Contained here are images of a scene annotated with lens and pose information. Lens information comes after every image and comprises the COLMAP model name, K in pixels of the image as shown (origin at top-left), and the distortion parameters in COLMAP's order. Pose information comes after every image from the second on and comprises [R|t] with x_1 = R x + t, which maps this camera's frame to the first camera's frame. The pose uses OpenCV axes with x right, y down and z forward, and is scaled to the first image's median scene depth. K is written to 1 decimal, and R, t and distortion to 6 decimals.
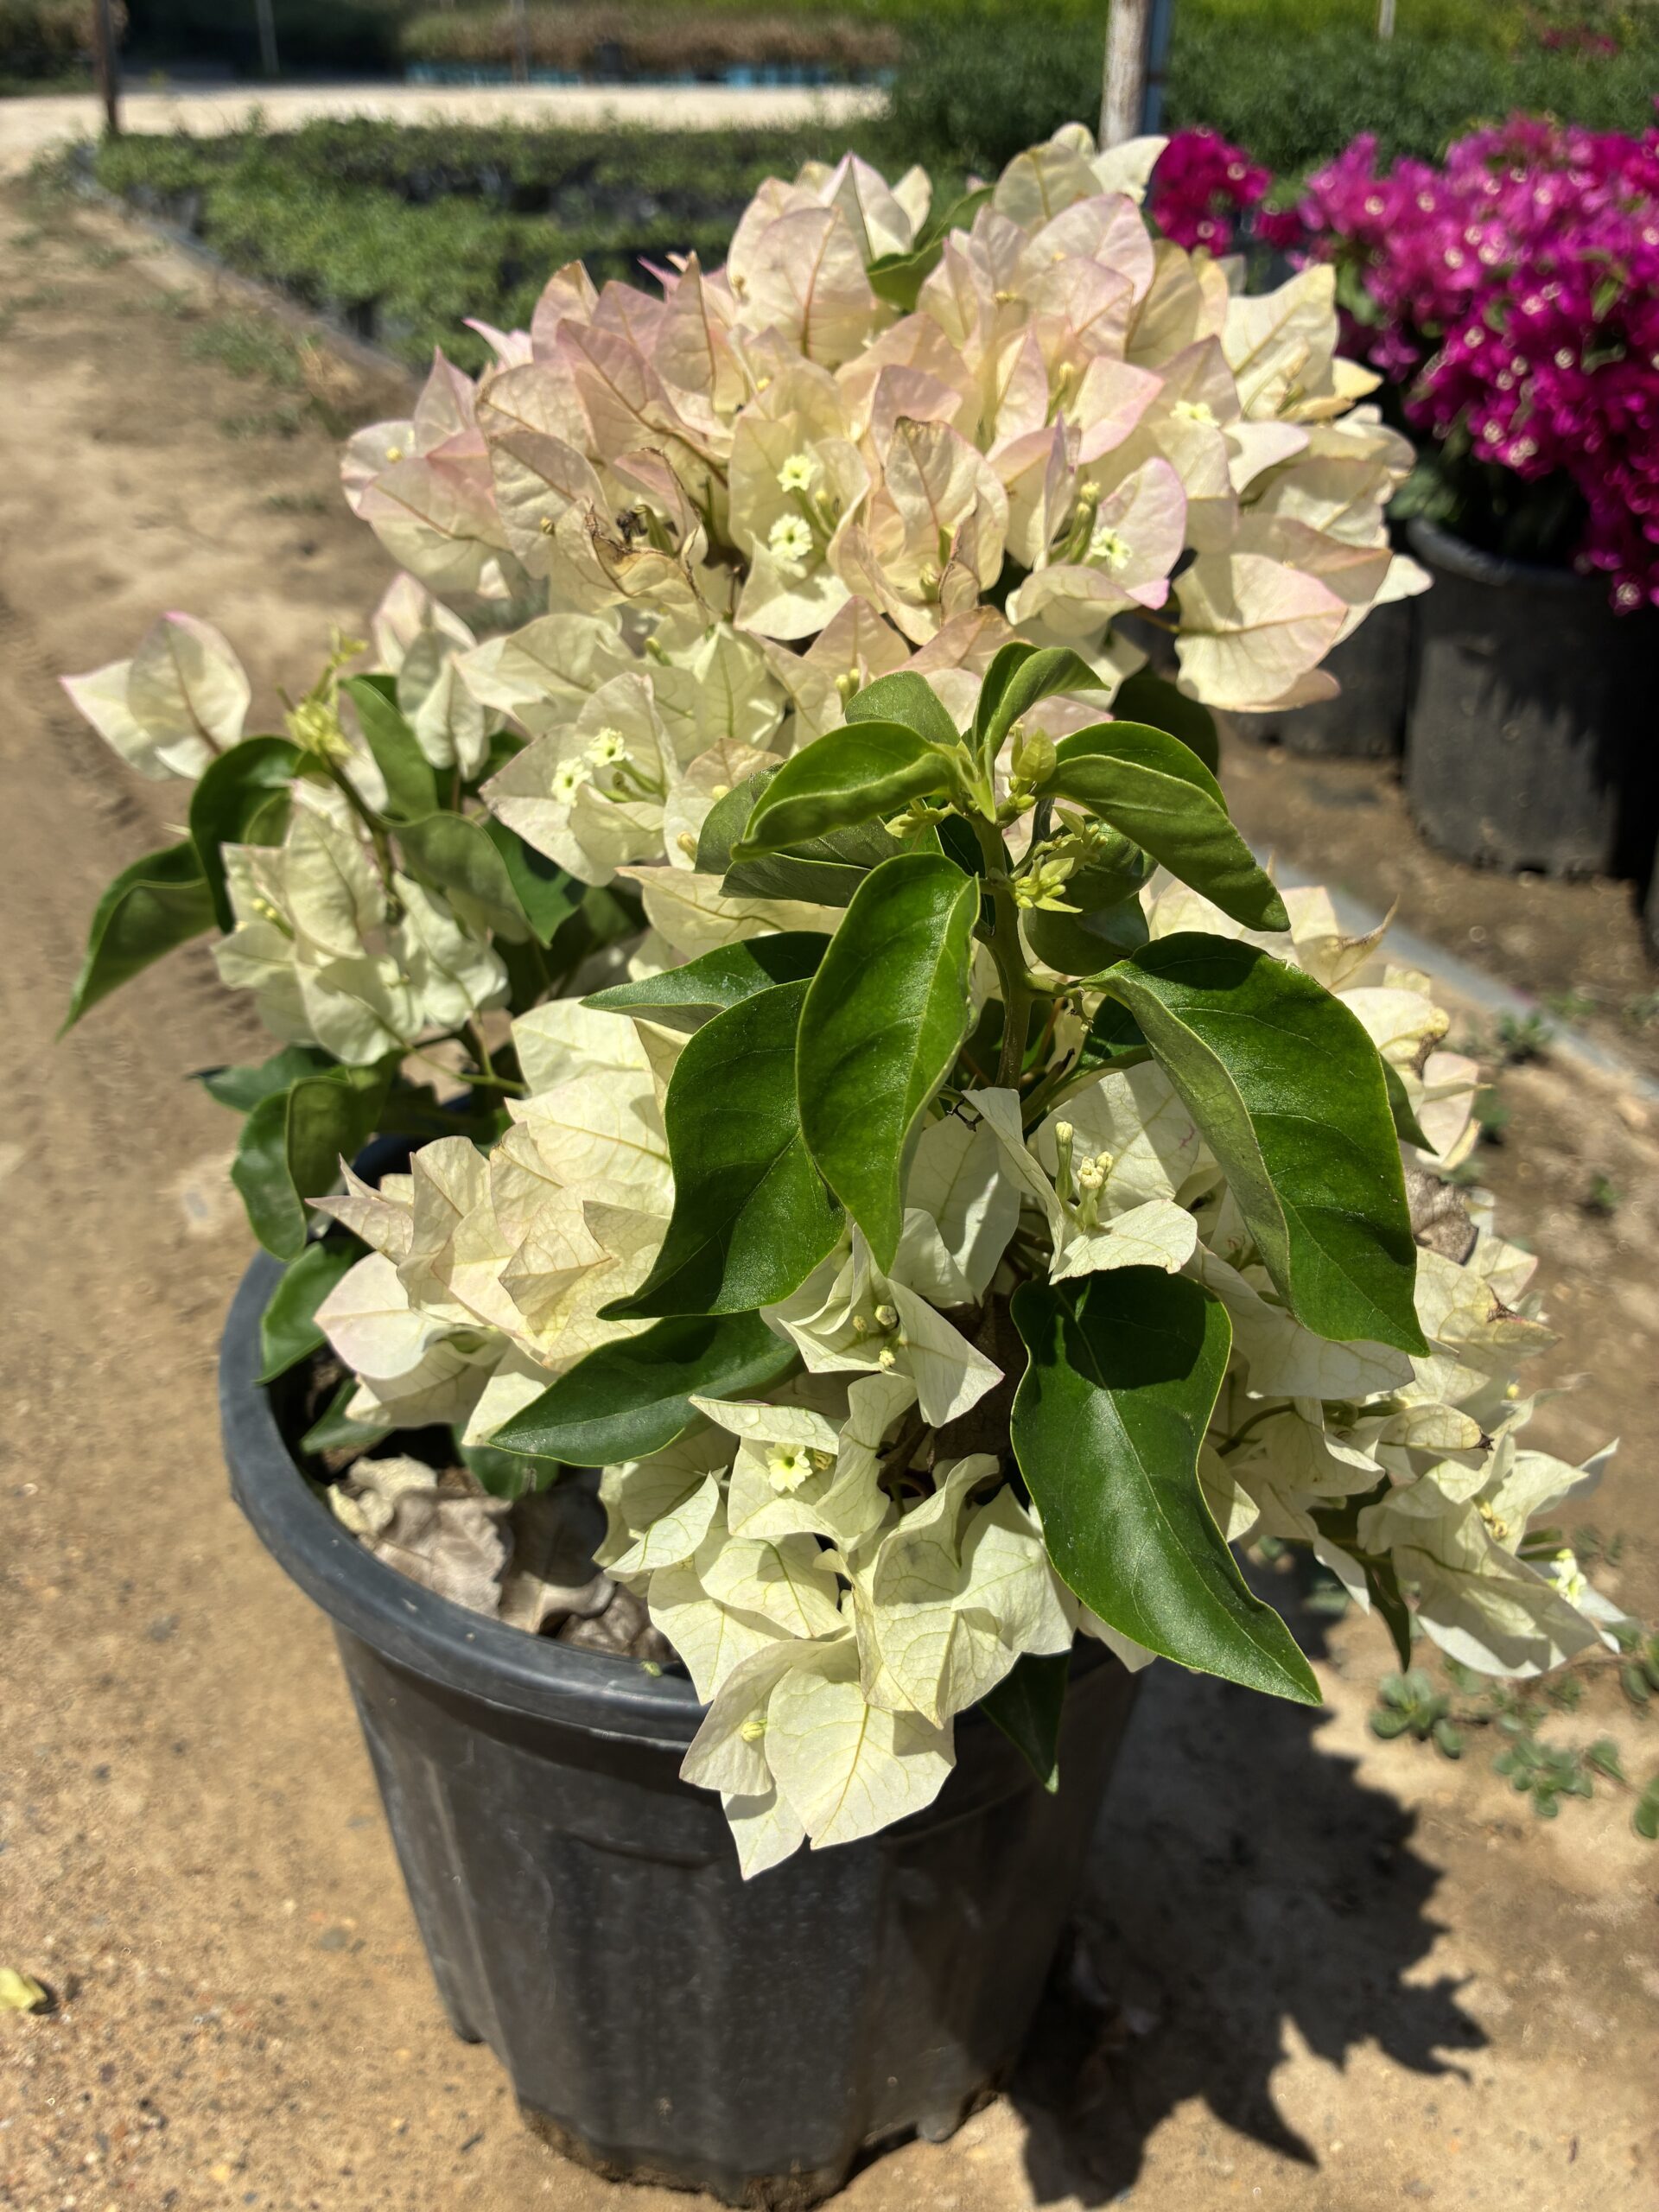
lens RADIAL K [[1721.9, 0, 820.7], [0, 1721.9, 1110.8], [0, 0, 1]] dist [0.039118, -0.071631]
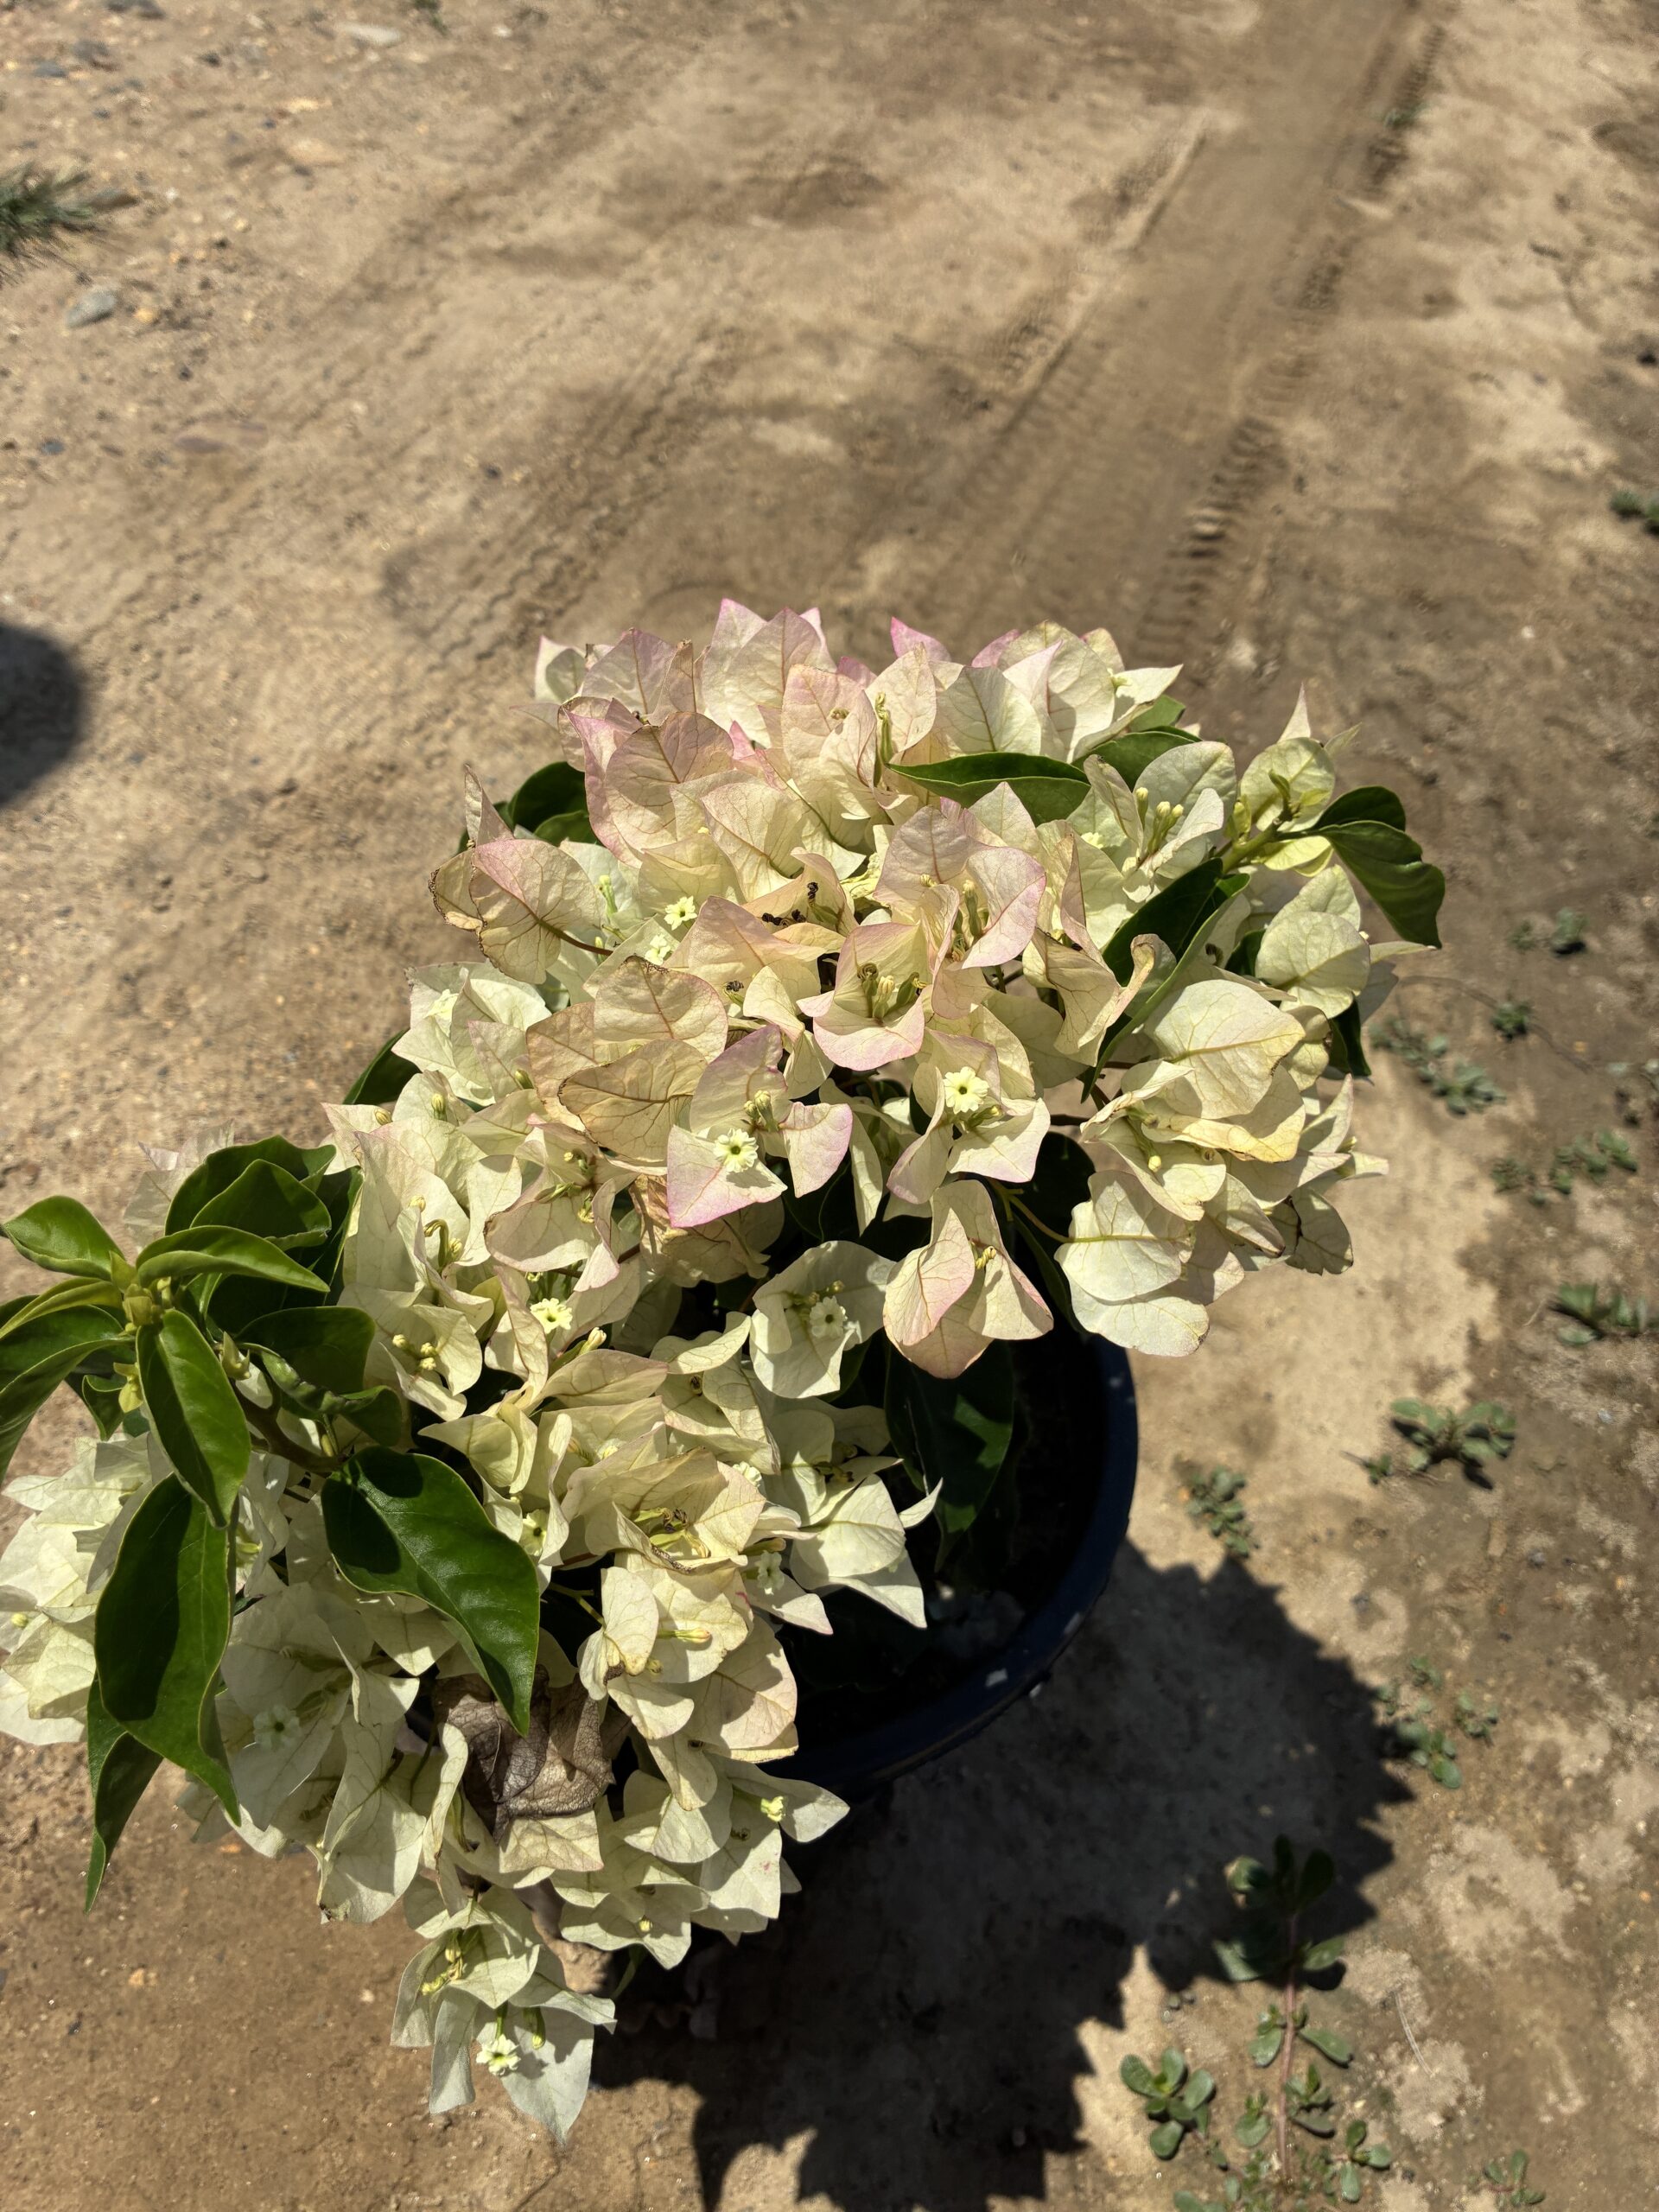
lens RADIAL K [[1721.9, 0, 839.5], [0, 1721.9, 1093.8], [0, 0, 1]] dist [0.039118, -0.071631]
pose [[0.620681, 0.639707, -0.453354, 0.327603], [-0.536009, 0.768190, 0.350114, -0.370278], [0.572232, 0.025693, 0.819689, 0.057127]]
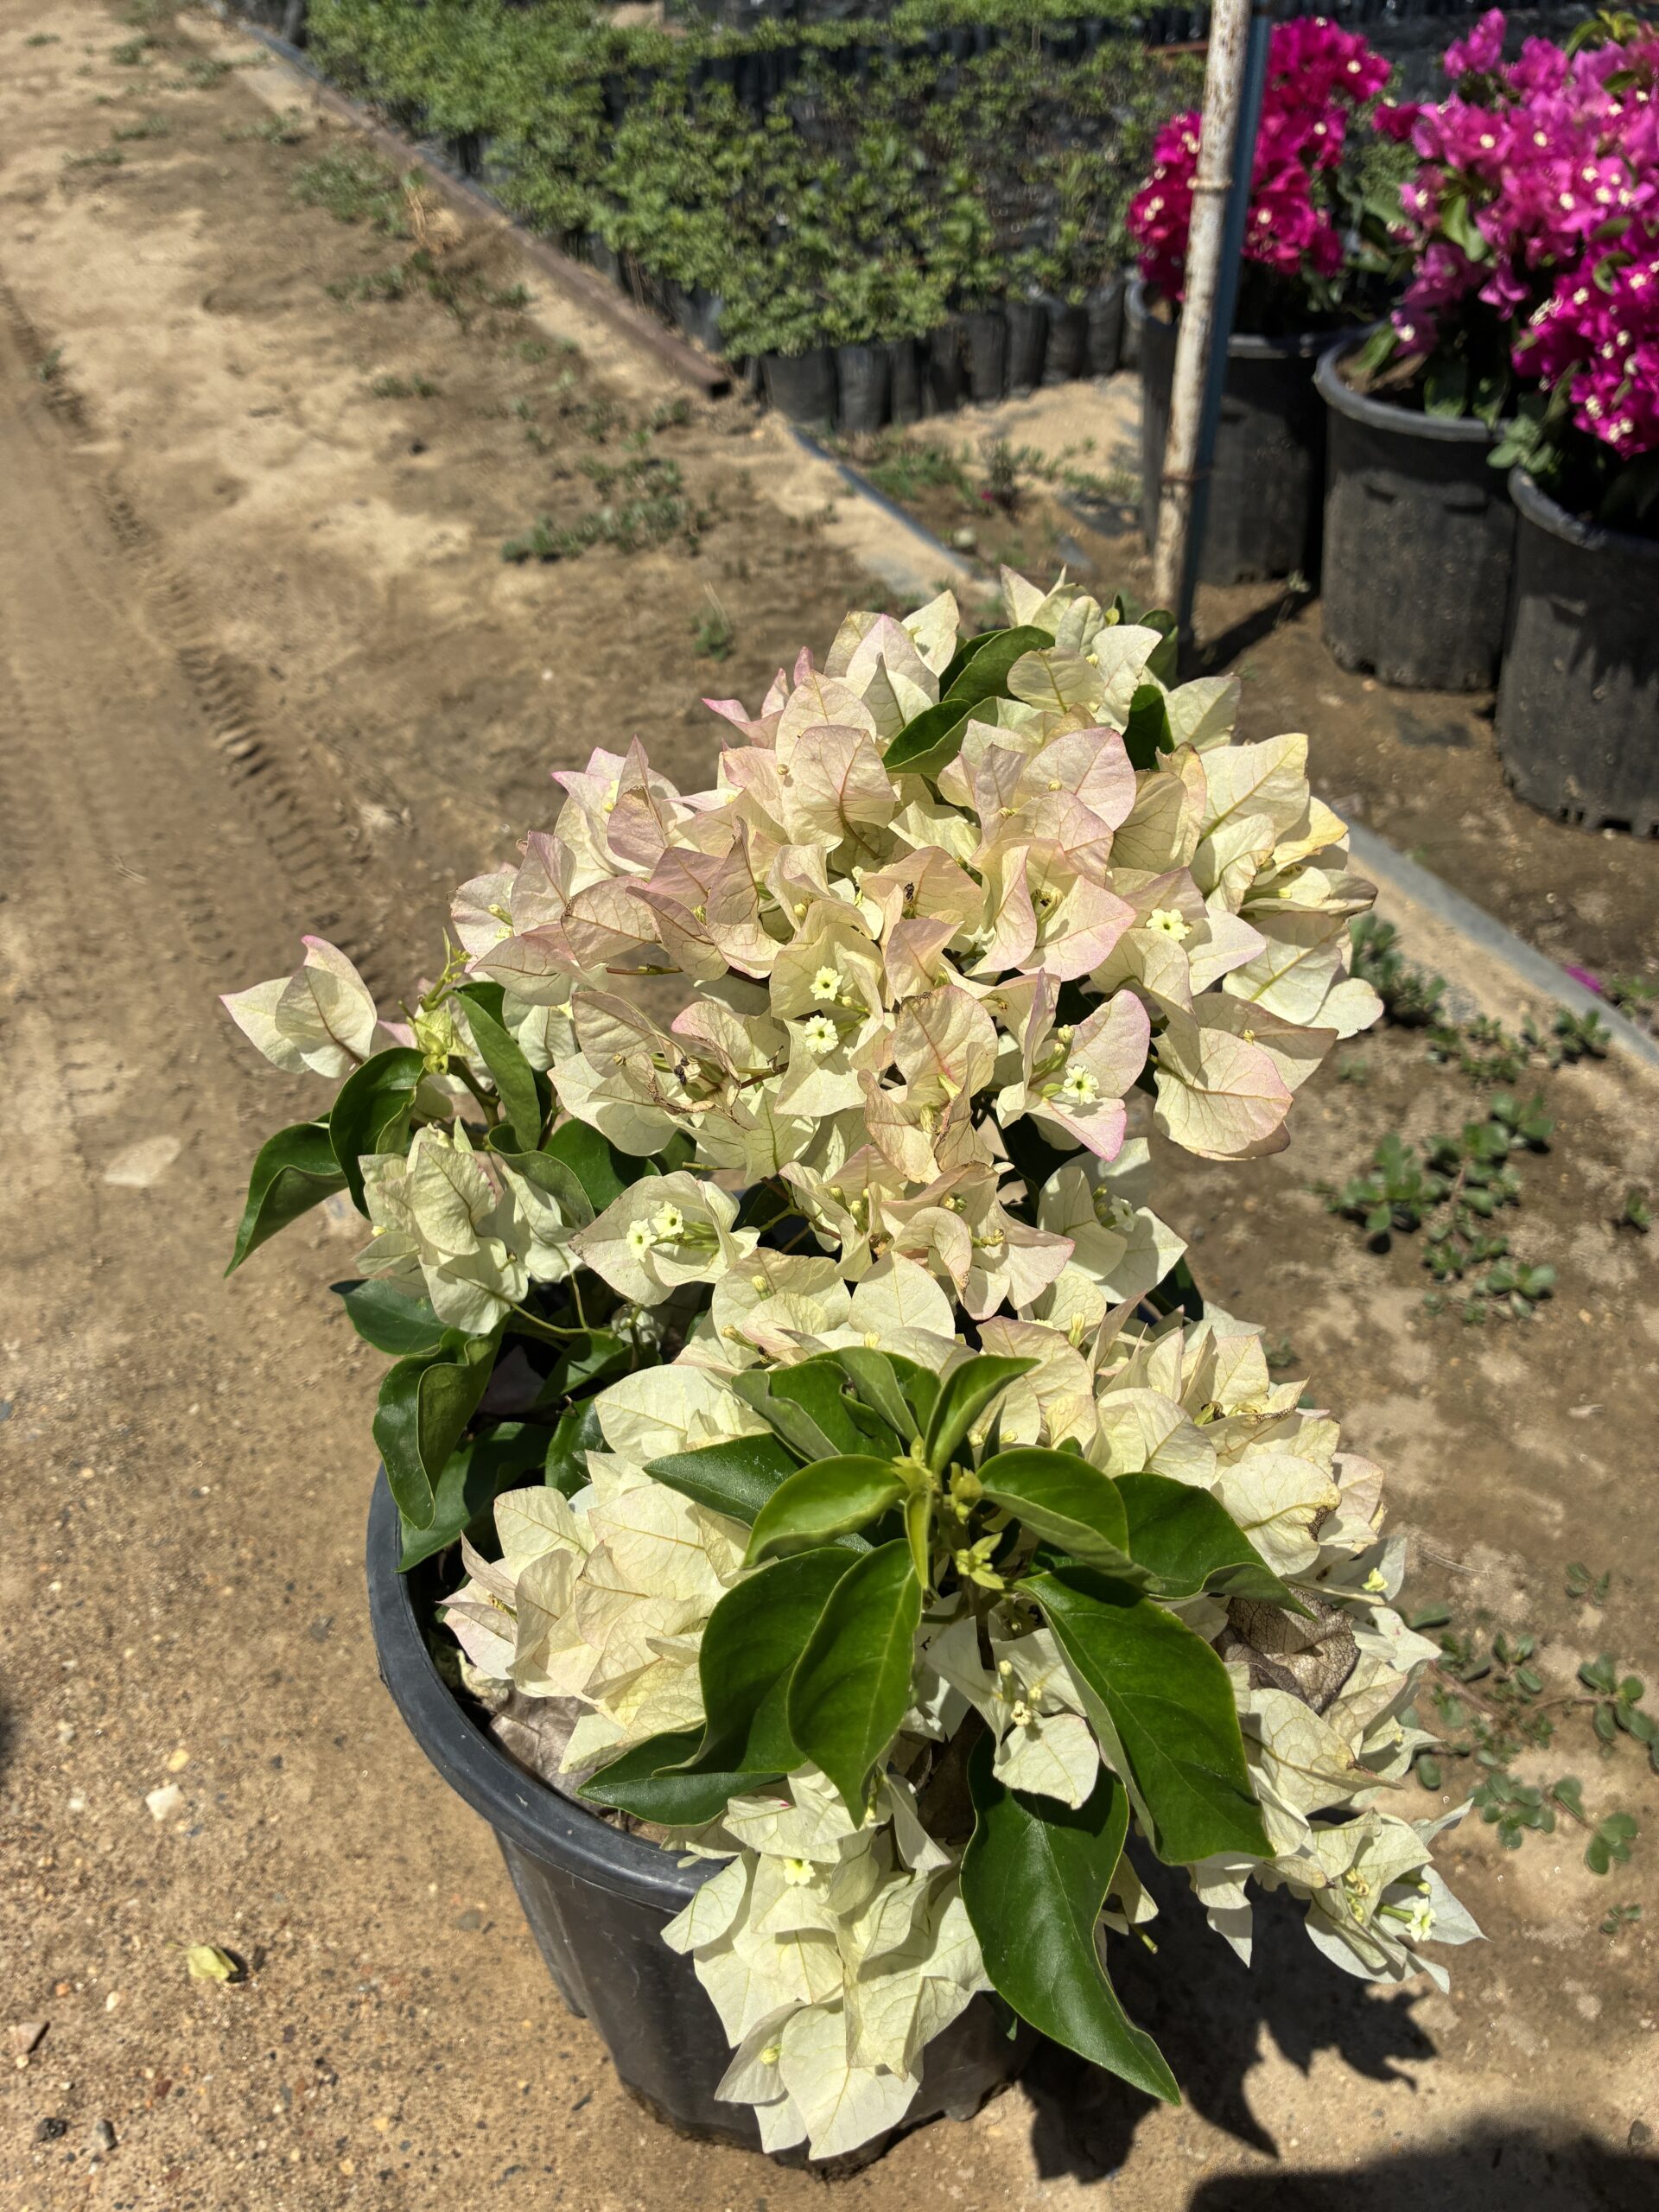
lens RADIAL K [[1721.9, 0, 829.3], [0, 1721.9, 1100.7], [0, 0, 1]] dist [0.039118, -0.071631]
pose [[0.998196, 0.012919, -0.058634, 0.030650], [-0.005677, 0.992510, 0.122035, -0.220880], [0.059771, -0.121482, 0.990792, -0.102656]]
